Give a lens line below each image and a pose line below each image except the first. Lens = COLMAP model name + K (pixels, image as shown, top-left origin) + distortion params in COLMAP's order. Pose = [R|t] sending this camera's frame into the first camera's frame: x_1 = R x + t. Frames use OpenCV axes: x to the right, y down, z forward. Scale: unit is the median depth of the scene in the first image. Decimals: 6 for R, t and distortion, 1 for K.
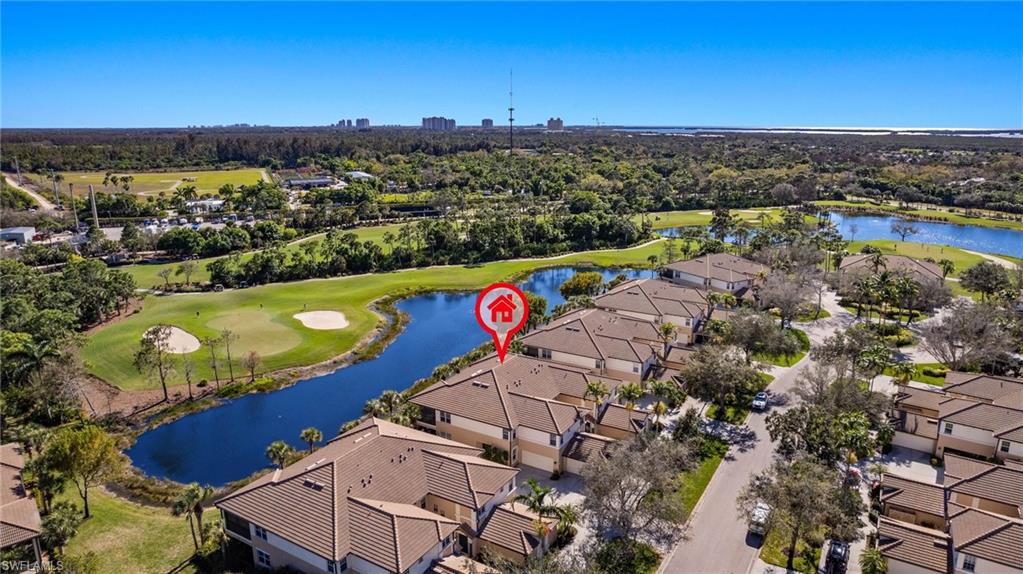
lens RADIAL K [[656.6, 0, 511.5], [0, 656.6, 287.0], [0, 0, 1]] dist [-0.058640, 0.049610]
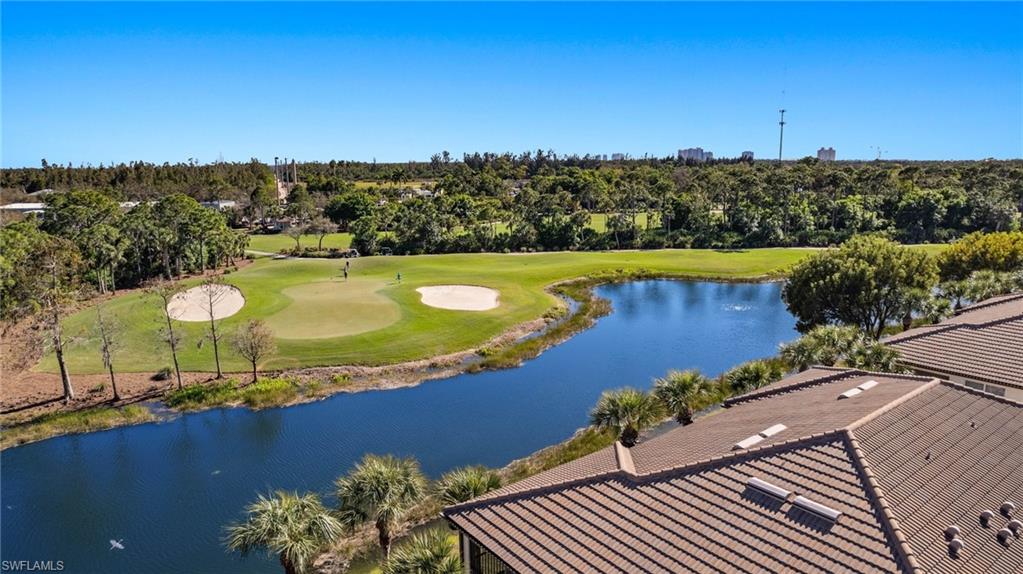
lens RADIAL K [[656.6, 0, 511.5], [0, 656.6, 287.0], [0, 0, 1]] dist [-0.058640, 0.049610]
pose [[0.929842, 0.060275, -0.362989, -0.026129], [-0.079430, 0.996113, -0.038065, 0.044996], [0.359284, 0.064226, 0.931016, 0.357696]]
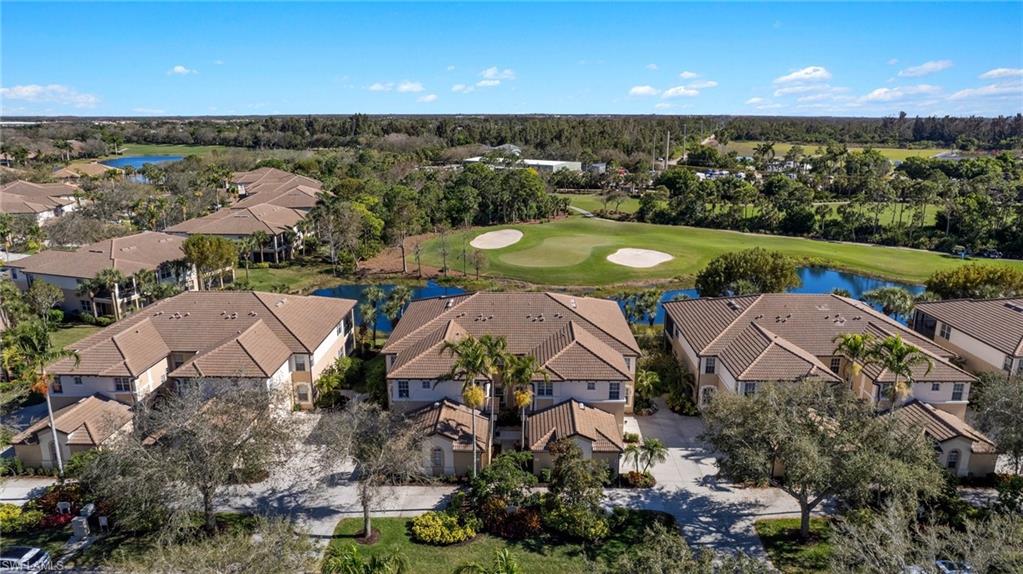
lens RADIAL K [[656.6, 0, 511.5], [0, 656.6, 287.0], [0, 0, 1]] dist [-0.058640, 0.049610]
pose [[0.508161, 0.224995, -0.831354, 0.265672], [-0.212372, 0.968202, 0.132220, 0.006760], [0.834668, 0.109368, 0.539786, 0.295204]]
